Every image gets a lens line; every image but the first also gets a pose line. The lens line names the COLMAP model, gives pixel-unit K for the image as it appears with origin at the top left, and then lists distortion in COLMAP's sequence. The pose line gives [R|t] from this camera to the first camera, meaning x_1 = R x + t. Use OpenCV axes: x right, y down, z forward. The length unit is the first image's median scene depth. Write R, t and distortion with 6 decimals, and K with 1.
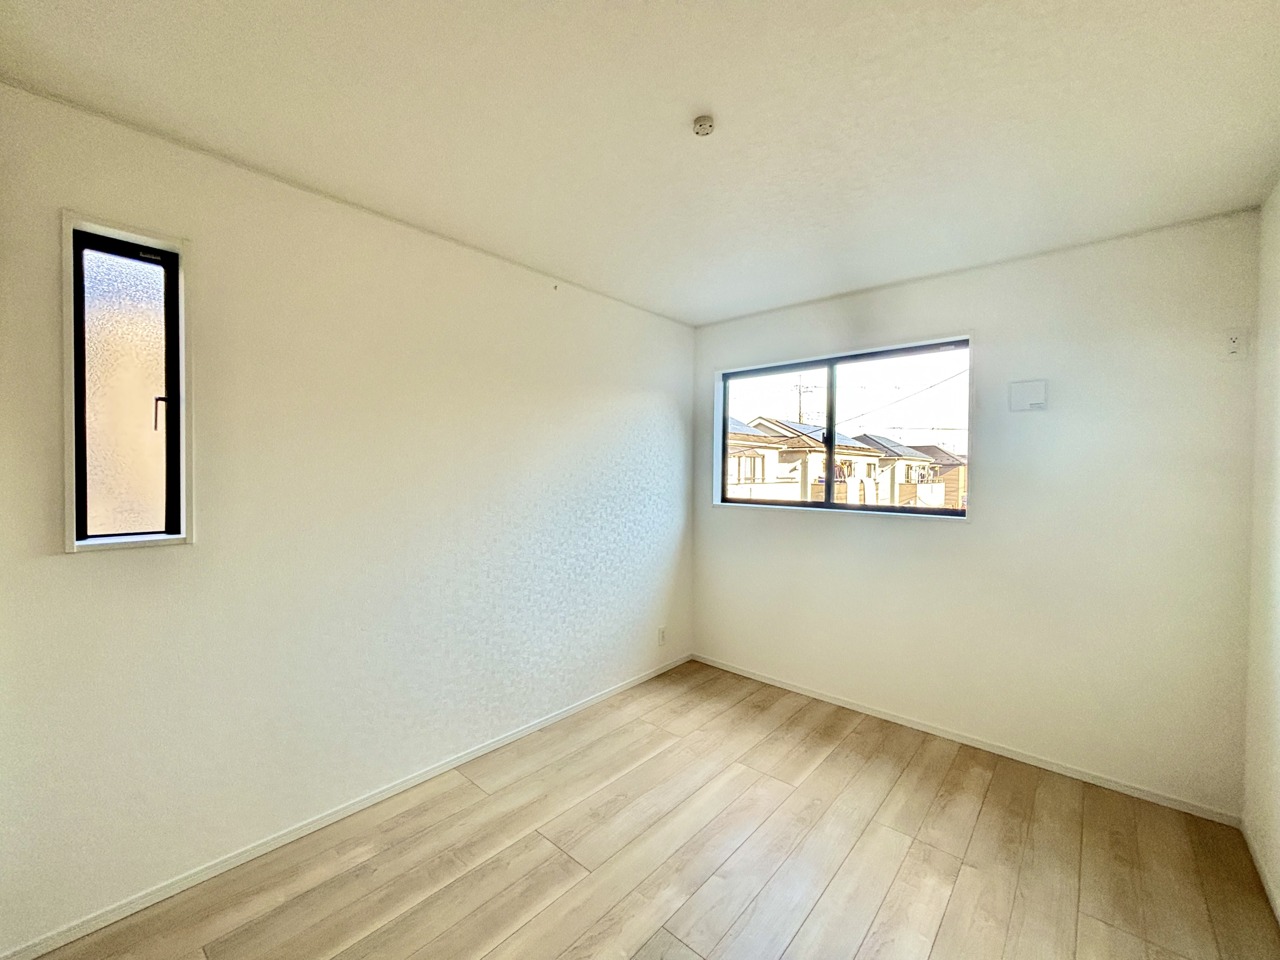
lens RADIAL K [[516.2, 0, 639.4], [0, 516.2, 477.8], [0, 0, 1]] dist [-0.000519, 0.000105]
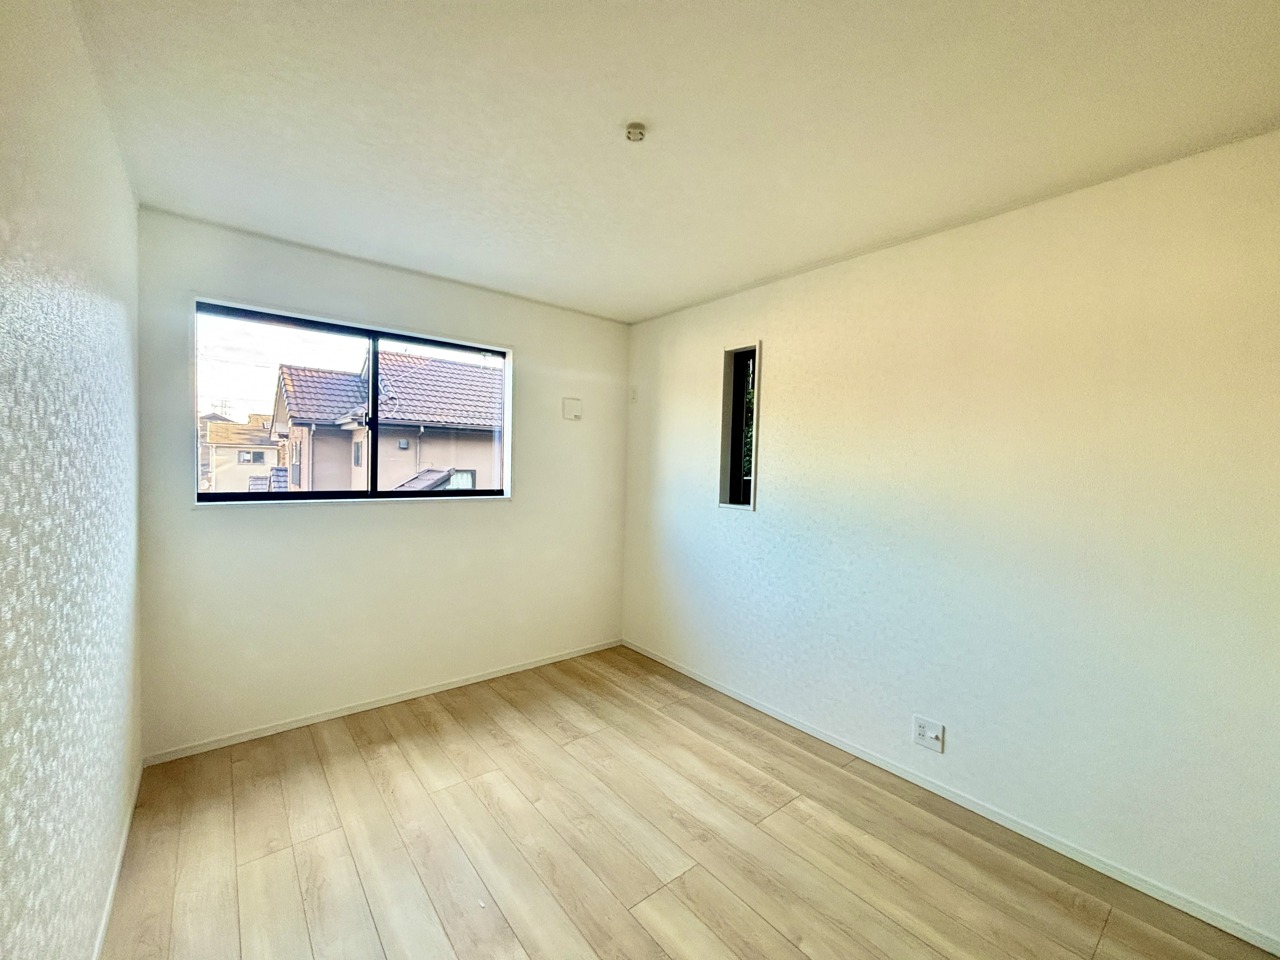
lens RADIAL K [[515.1, 0, 611.3], [0, 515.1, 478.8], [0, 0, 1]] dist [0.021453, 0.000084]
pose [[0.187872, -0.038858, 0.981424, -0.562751], [-0.007803, 0.999127, 0.041053, -0.017439], [-0.982162, -0.015371, 0.187405, 0.523998]]
